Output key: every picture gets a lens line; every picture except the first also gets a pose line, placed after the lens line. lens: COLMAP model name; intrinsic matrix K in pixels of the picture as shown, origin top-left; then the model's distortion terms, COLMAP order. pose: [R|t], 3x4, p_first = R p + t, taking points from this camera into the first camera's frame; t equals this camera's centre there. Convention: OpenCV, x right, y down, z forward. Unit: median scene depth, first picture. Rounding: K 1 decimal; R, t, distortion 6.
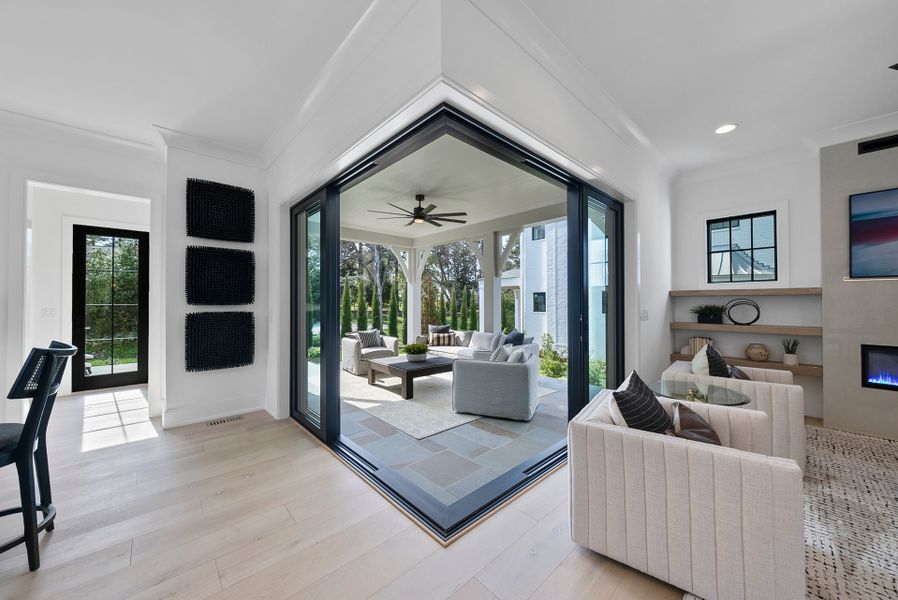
lens RADIAL K [[322.8, 0, 450.1], [0, 322.8, 302.8], [0, 0, 1]] dist [-0.000937, -0.000265]
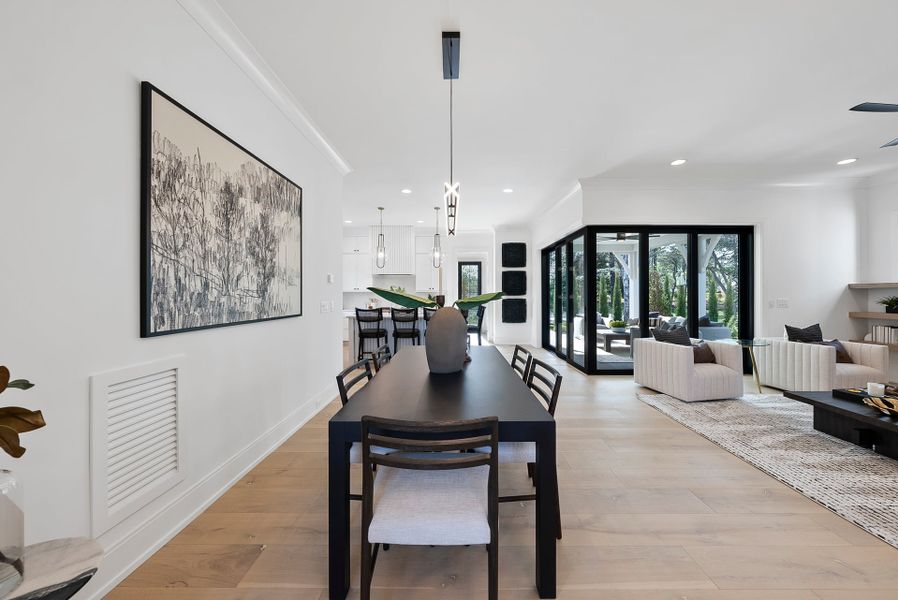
lens RADIAL K [[322.8, 0, 451.7], [0, 322.8, 295.7], [0, 0, 1]] dist [-0.000937, -0.000265]
pose [[0.733589, 0.001764, -0.679591, 0.285299], [0.000375, 0.999995, 0.002999, 0.000366], [0.679594, -0.002455, 0.733585, -0.533950]]
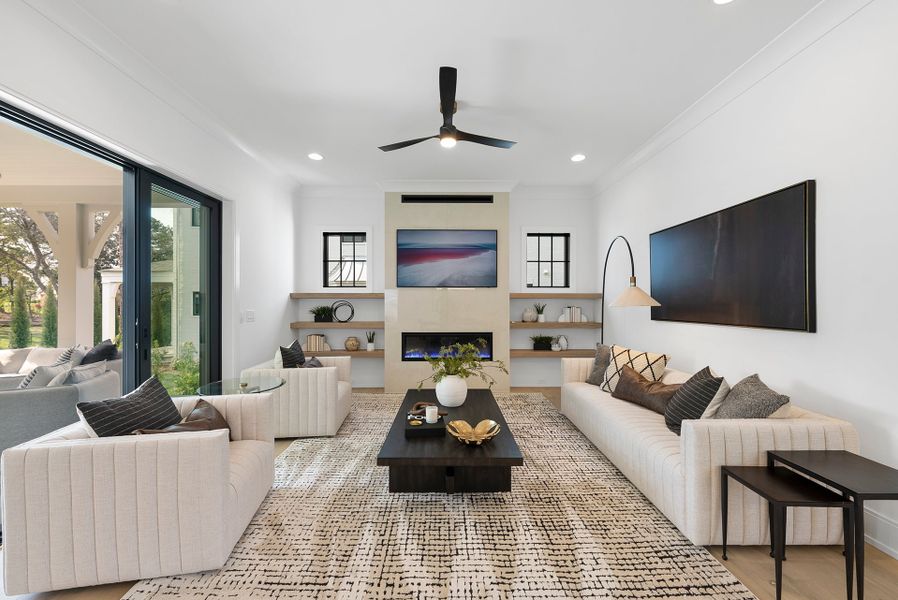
lens RADIAL K [[345.8, 0, 450.4], [0, 345.8, 300.9], [0, 0, 1]] dist [-0.001401, -0.000070]
pose [[0.669956, 0.004655, 0.742386, 0.124327], [0.002817, 0.999957, -0.008813, 0.000245], [-0.742395, 0.007995, 0.669914, -0.109220]]
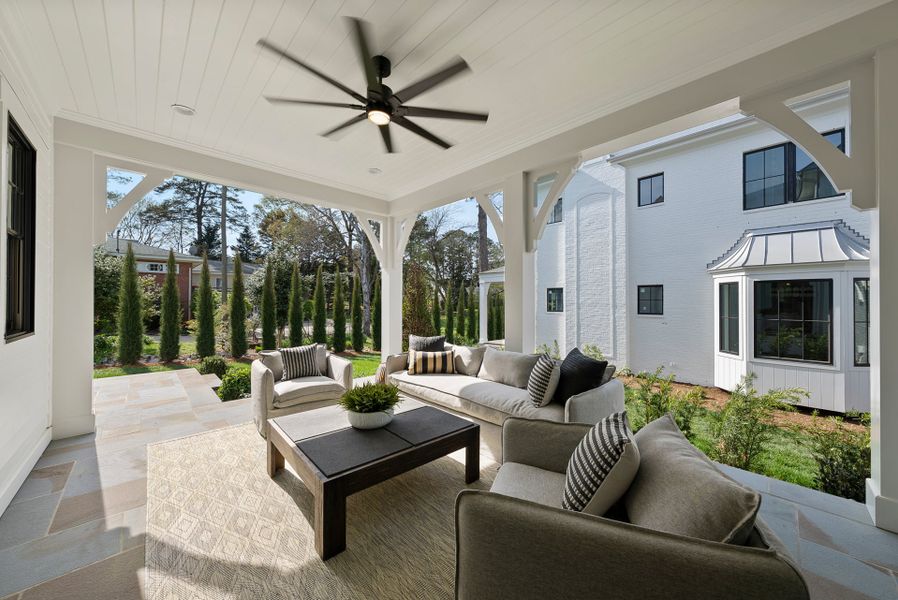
lens RADIAL K [[322.8, 0, 444.5], [0, 322.8, 300.9], [0, 0, 1]] dist [-0.000937, -0.000265]
pose [[0.999996, 0.002061, -0.002131, -0.000956], [-0.002067, 0.999994, -0.002867, 0.007221], [0.002125, 0.002872, 0.999994, 0.437059]]
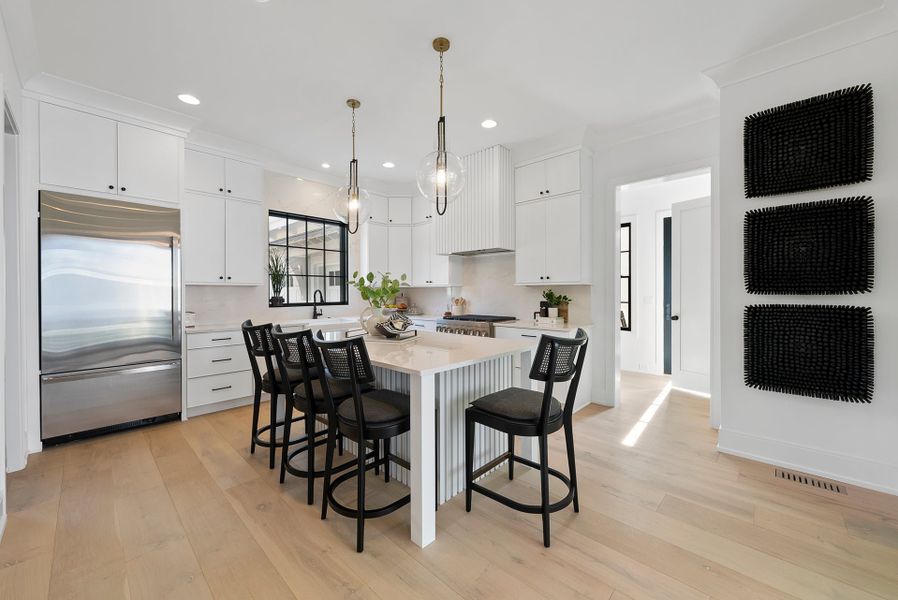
lens RADIAL K [[345.8, 0, 453.7], [0, 345.8, 293.6], [0, 0, 1]] dist [-0.001401, -0.000070]
pose [[0.074547, 0.005620, -0.997202, -0.048497], [0.001020, 0.999983, 0.005711, 0.000554], [0.997217, -0.001443, 0.074540, 0.148587]]
